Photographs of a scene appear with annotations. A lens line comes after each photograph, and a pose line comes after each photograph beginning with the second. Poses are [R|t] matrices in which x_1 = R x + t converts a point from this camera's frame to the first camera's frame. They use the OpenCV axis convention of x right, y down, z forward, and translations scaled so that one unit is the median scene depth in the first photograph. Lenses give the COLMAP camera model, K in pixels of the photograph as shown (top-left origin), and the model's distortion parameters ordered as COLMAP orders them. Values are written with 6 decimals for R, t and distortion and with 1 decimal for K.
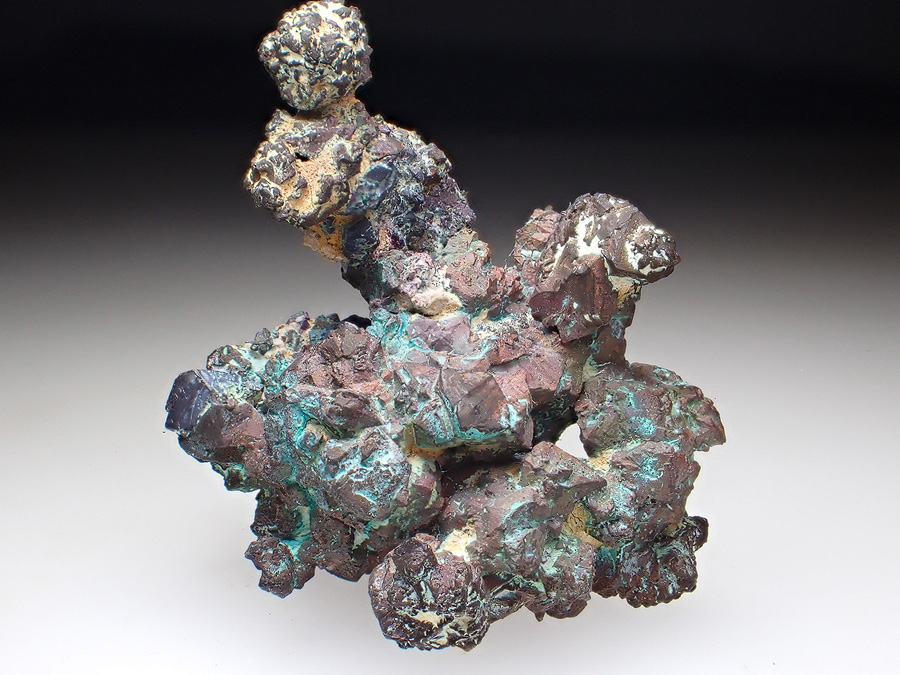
lens RADIAL K [[1487.9, 0, 451.3], [0, 1487.9, 336.1], [0, 0, 1]] dist [-0.035479, 0.000000]
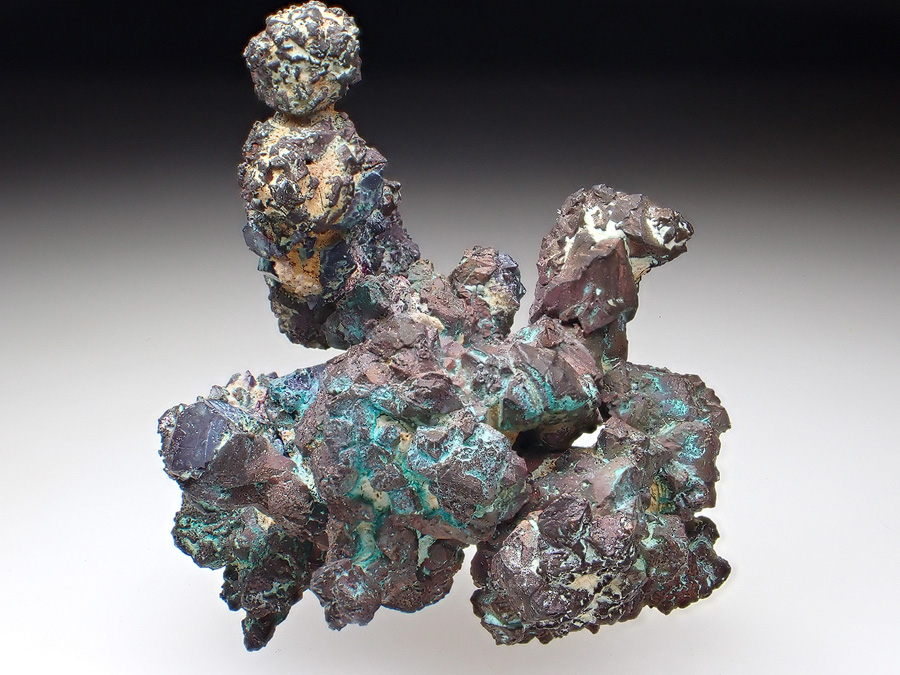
lens RADIAL K [[1487.9, 0, 451.0], [0, 1487.9, 337.7], [0, 0, 1]] dist [-0.035479, 0.000000]
pose [[0.927158, -0.067173, 0.368599, -0.373409], [0.142590, 0.973028, -0.181341, 0.174263], [-0.346476, 0.220690, 0.911729, 0.139241]]
